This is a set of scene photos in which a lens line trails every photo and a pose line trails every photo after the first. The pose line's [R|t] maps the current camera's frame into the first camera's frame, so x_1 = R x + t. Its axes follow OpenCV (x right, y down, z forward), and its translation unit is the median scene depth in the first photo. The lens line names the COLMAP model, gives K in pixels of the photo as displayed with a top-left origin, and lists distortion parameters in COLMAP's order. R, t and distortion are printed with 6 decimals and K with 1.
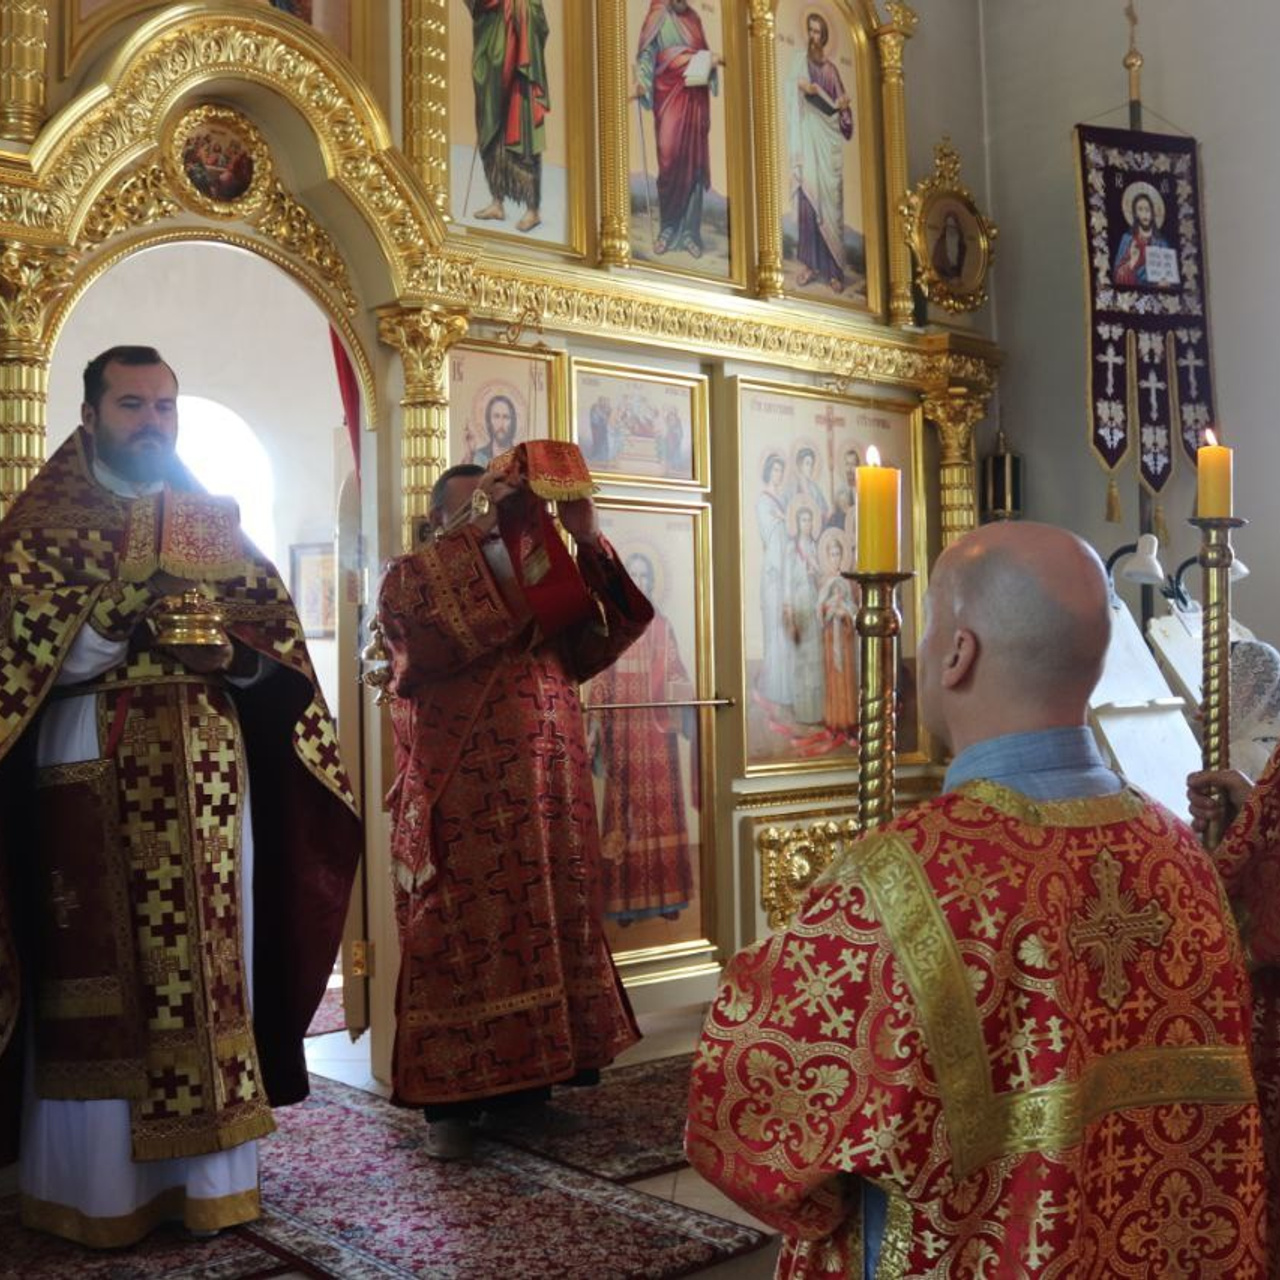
lens RADIAL K [[1605.4, 0, 681.9], [0, 1605.4, 631.9], [0, 0, 1]] dist [-0.158830, 0.168684]
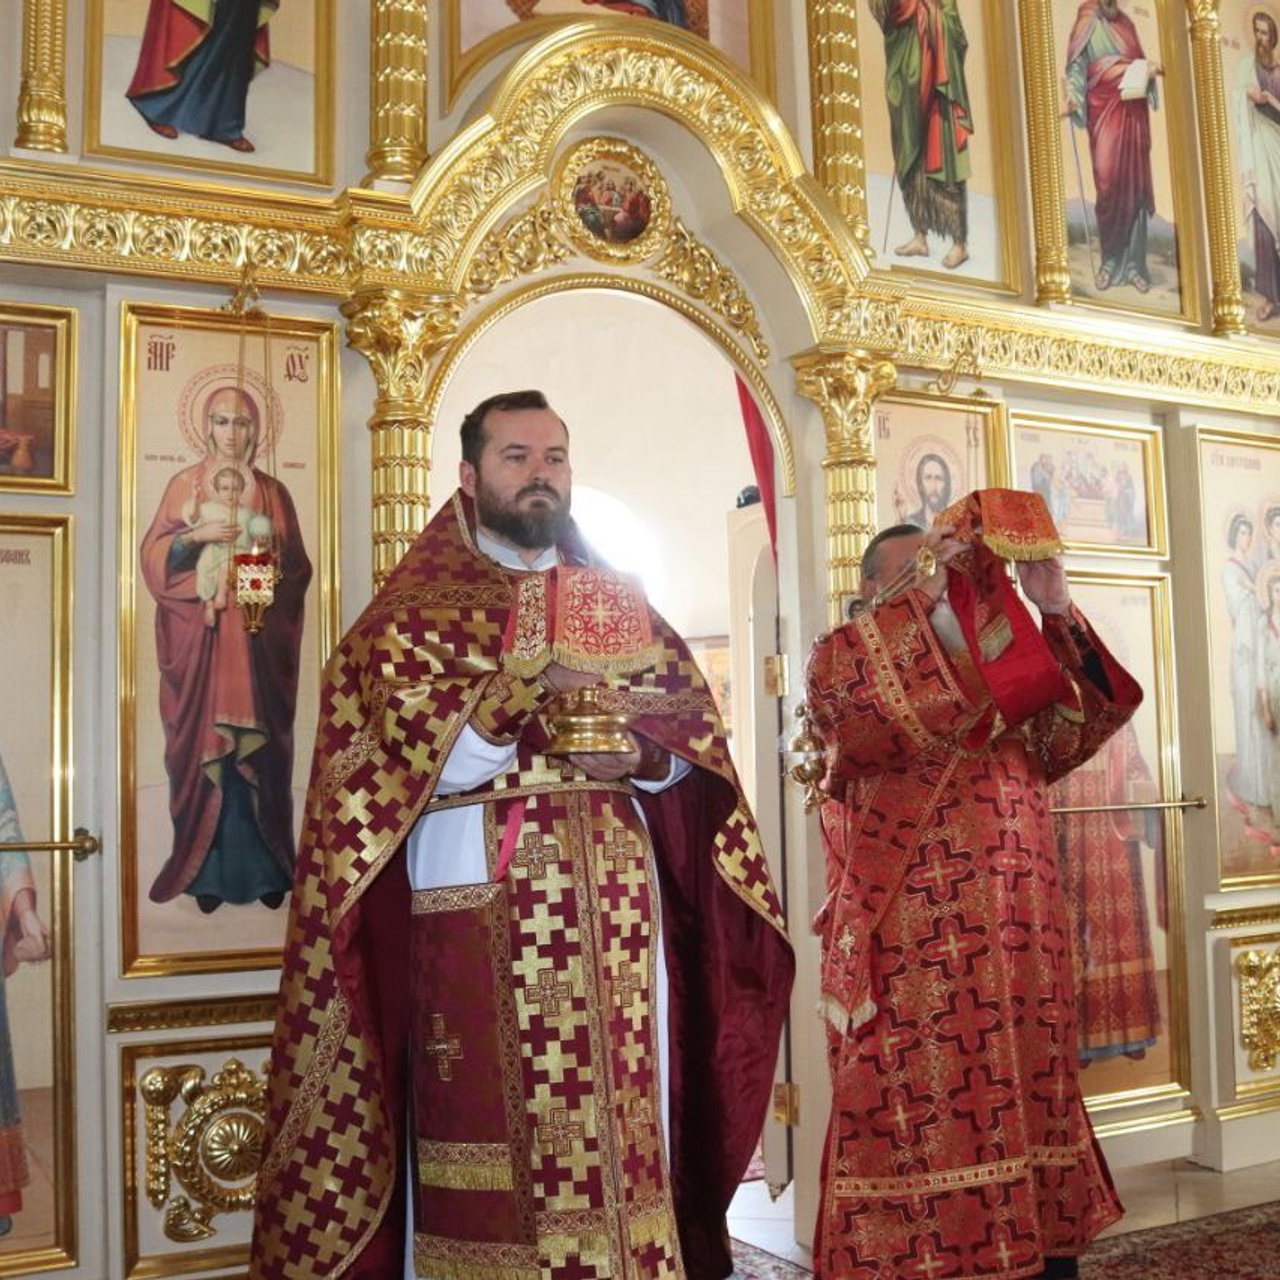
lens RADIAL K [[1605.4, 0, 681.9], [0, 1605.4, 631.9], [0, 0, 1]] dist [-0.158830, 0.168684]
pose [[0.973064, -0.025995, -0.229065, -0.054704], [0.012194, 0.998035, -0.061461, 0.000812], [0.230213, 0.057012, 0.971469, 0.140900]]
